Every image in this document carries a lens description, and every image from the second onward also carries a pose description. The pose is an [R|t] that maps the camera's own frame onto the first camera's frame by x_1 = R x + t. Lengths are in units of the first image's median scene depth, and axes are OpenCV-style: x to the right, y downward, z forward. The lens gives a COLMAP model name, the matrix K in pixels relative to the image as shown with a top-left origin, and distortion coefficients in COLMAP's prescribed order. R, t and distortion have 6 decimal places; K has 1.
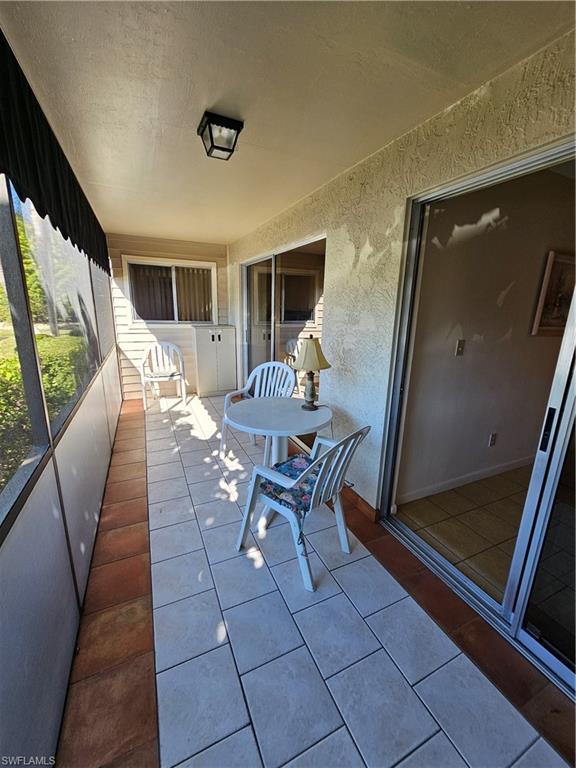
lens RADIAL K [[313.2, 0, 290.8], [0, 313.2, 386.3], [0, 0, 1]] dist [-0.001022, -0.000076]
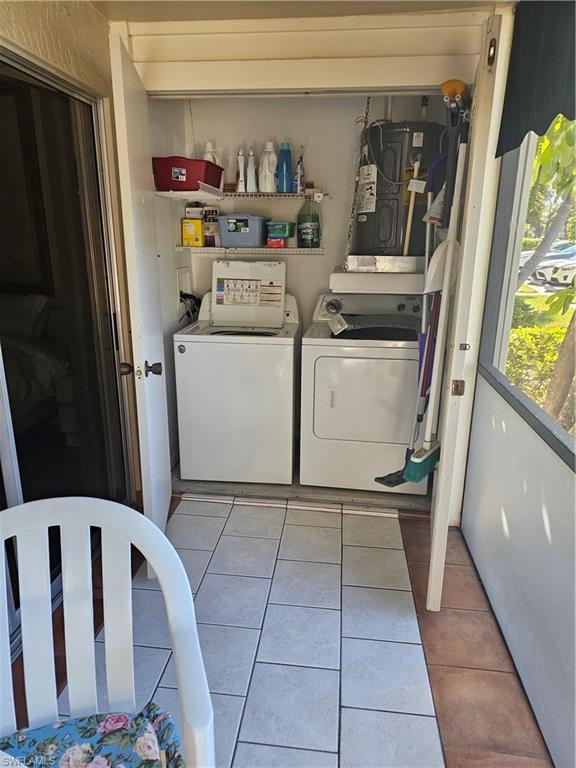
lens RADIAL K [[511.4, 0, 288.0], [0, 511.4, 384.0], [0, 0, 1]] dist [0.005658, 0.002245]
pose [[-0.849313, -0.174097, 0.498355, -0.220233], [0.105720, 0.868830, 0.483692, -0.175466], [-0.517195, 0.463492, -0.719503, 0.658529]]
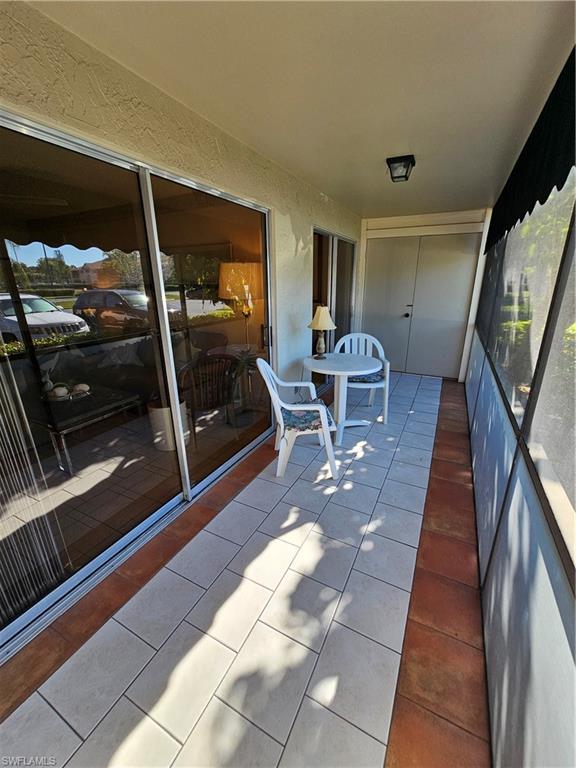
lens RADIAL K [[313.2, 0, 290.8], [0, 313.2, 386.3], [0, 0, 1]] dist [-0.001022, -0.000076]
pose [[-0.617936, -0.265391, 0.740083, -0.726649], [0.193826, 0.860834, 0.470527, -0.397806], [-0.761963, 0.434203, -0.480501, 1.445296]]
